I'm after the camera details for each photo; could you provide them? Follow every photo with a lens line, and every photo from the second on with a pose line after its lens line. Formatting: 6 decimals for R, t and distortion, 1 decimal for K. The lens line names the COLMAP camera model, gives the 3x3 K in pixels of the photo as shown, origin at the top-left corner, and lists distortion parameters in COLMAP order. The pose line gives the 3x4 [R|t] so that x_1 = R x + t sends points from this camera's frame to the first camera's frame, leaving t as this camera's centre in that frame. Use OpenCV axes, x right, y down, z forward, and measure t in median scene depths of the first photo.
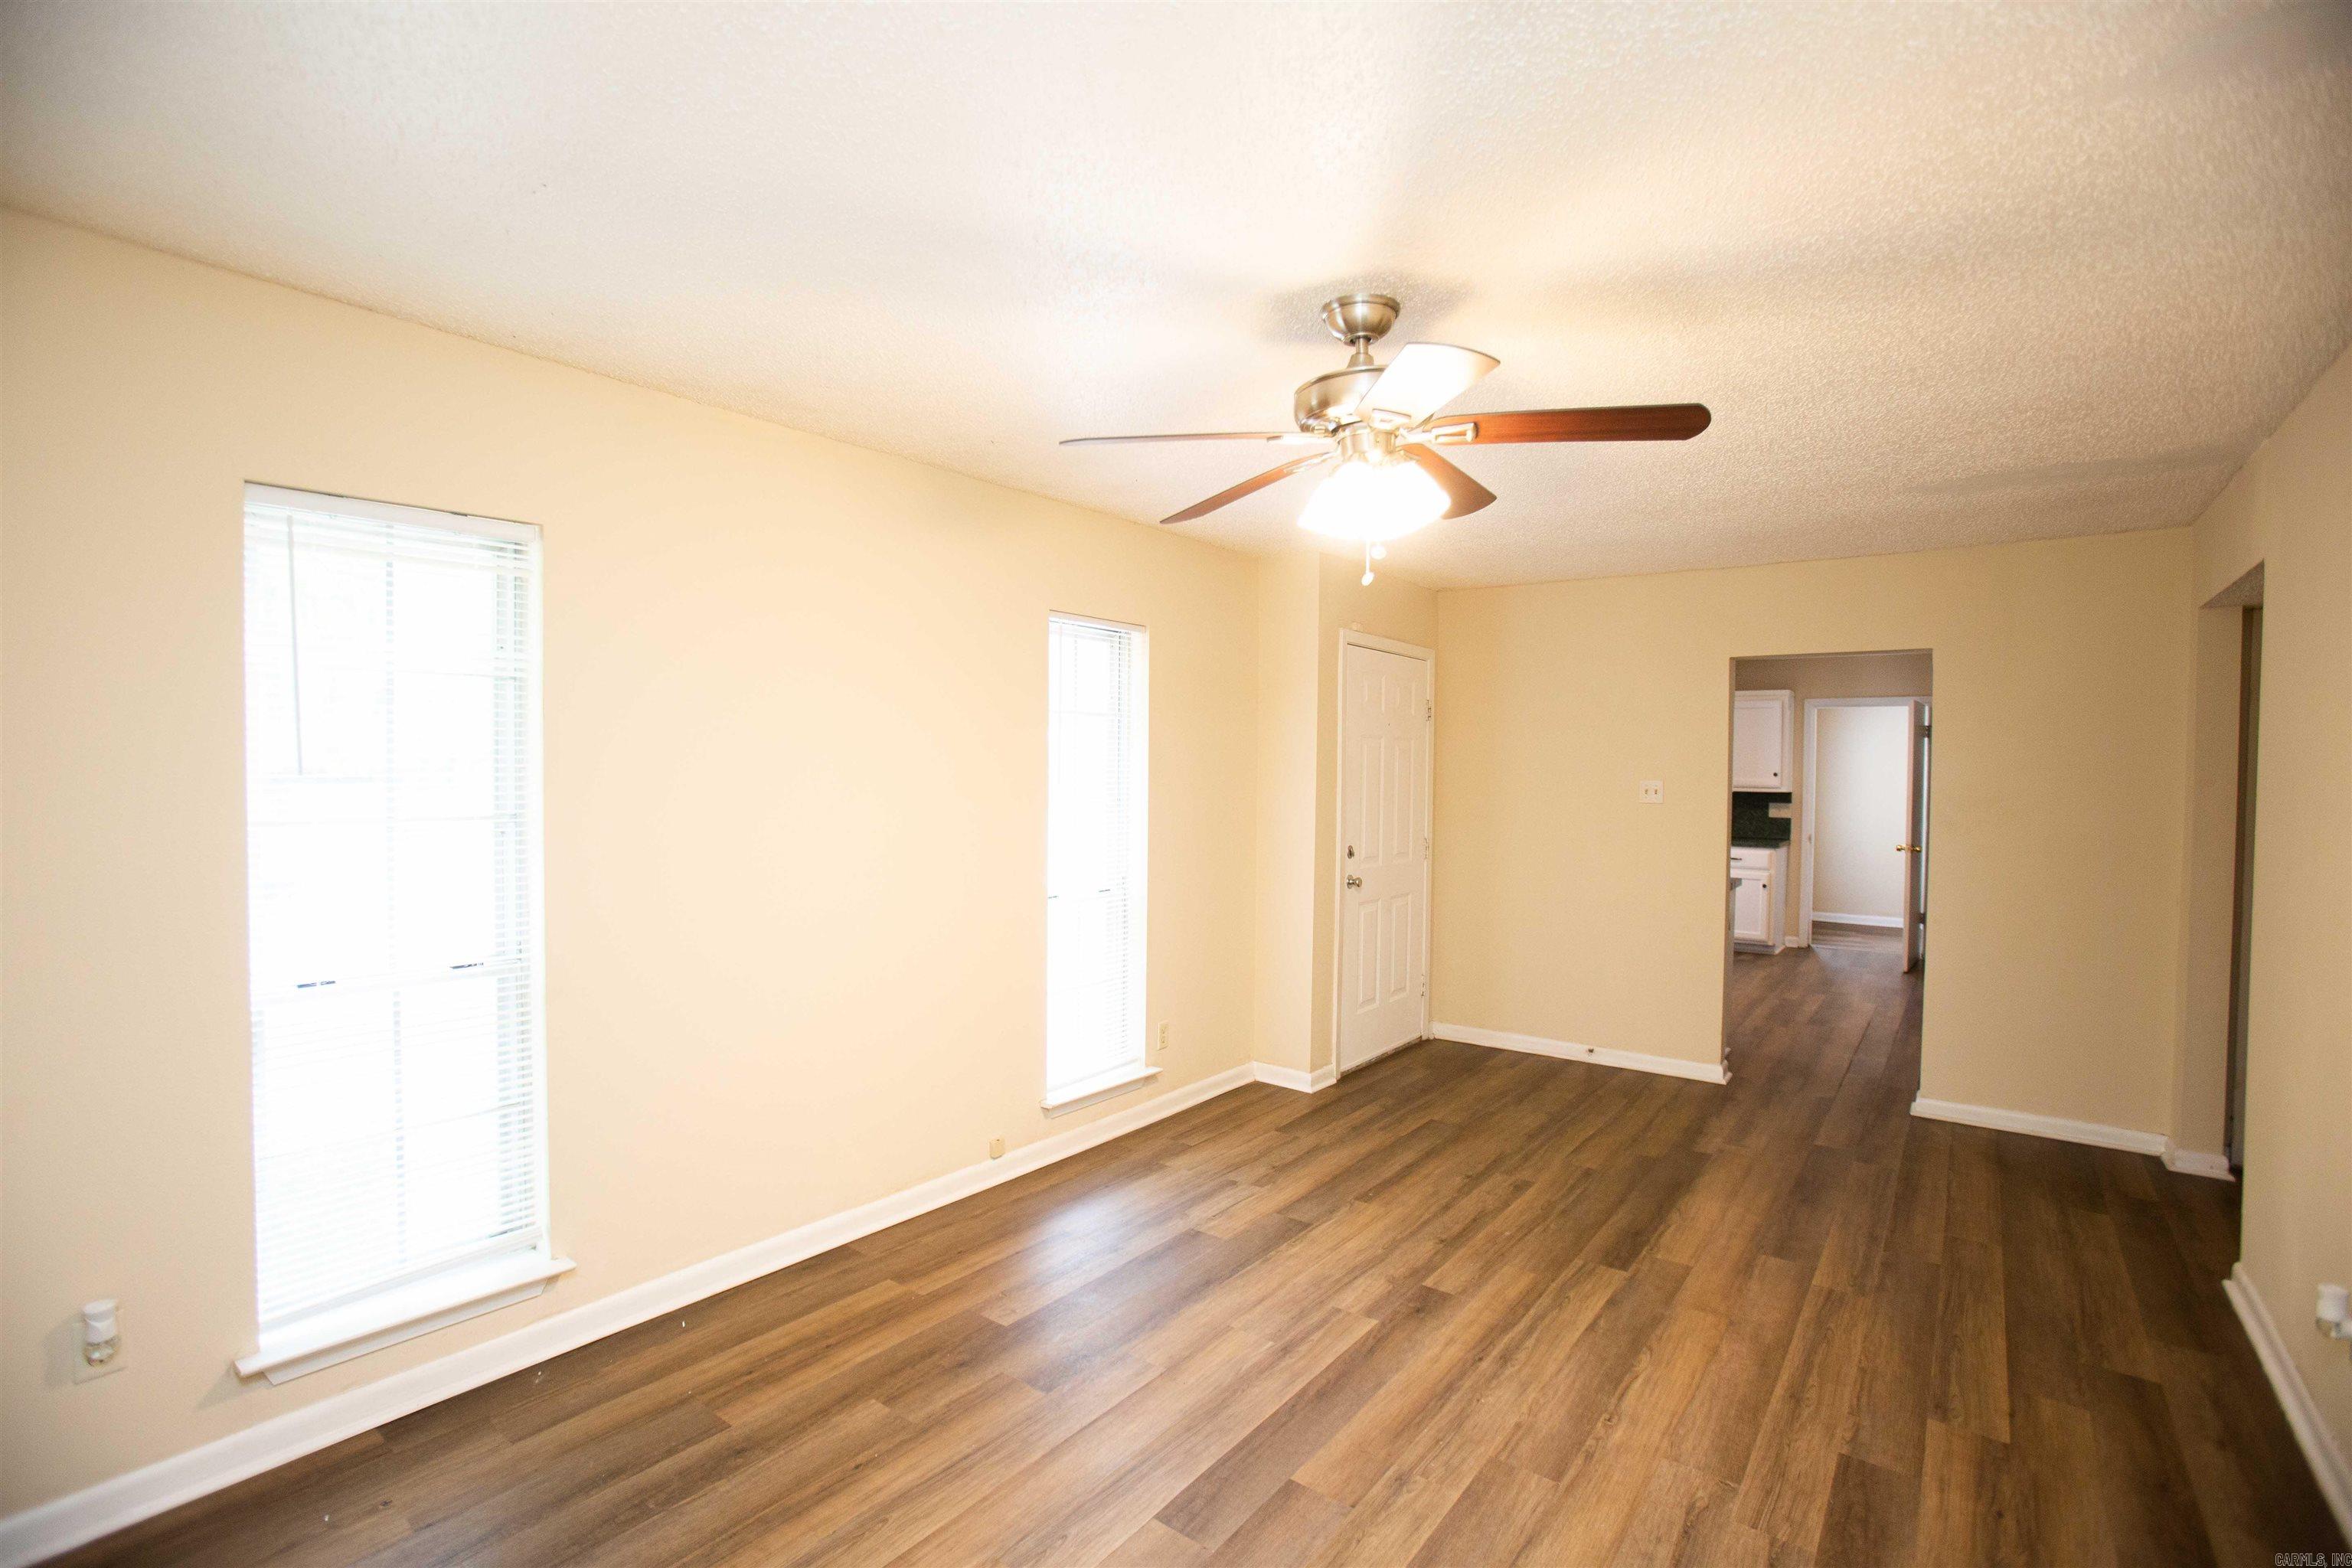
lens RADIAL K [[1087.8, 0, 1154.4], [0, 1087.8, 781.2], [0, 0, 1]] dist [-0.067317, 0.026104]
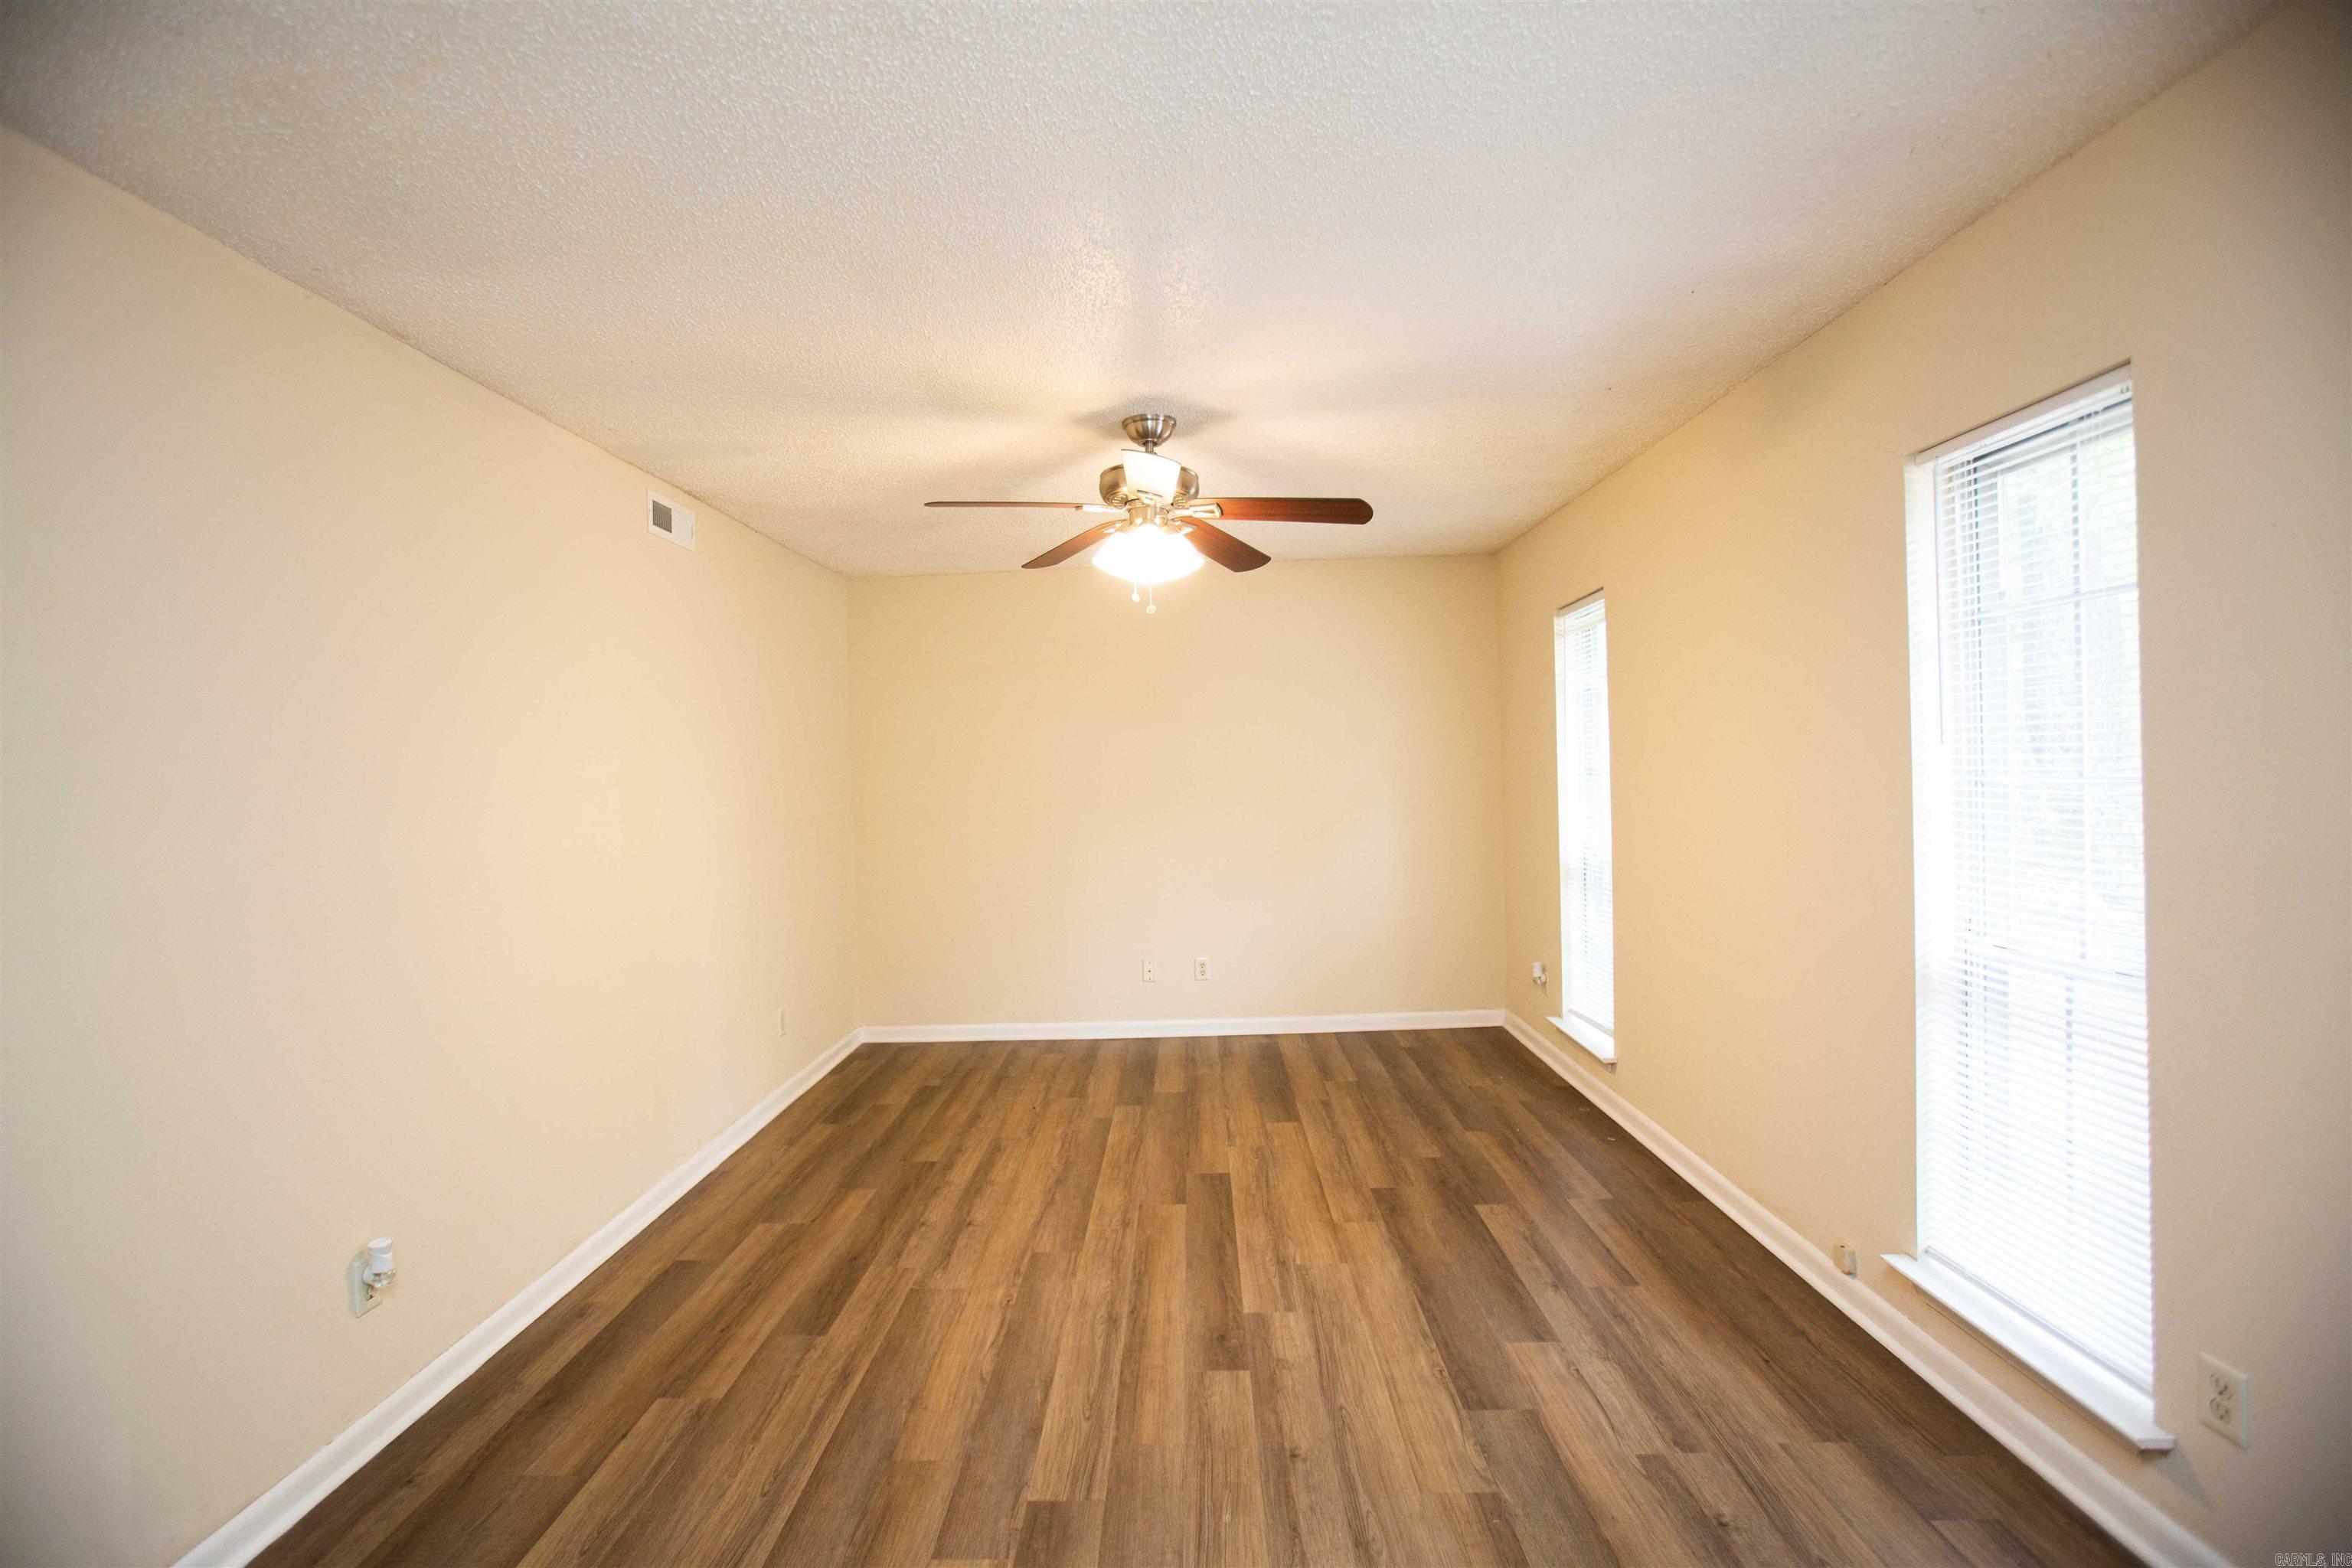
lens RADIAL K [[1087.8, 0, 1154.4], [0, 1087.8, 781.2], [0, 0, 1]] dist [-0.067317, 0.026104]
pose [[-0.806836, 0.022014, -0.590366, 0.922513], [0.016079, 0.999754, 0.015306, 0.013395], [0.590557, 0.002857, -0.806991, 1.914699]]
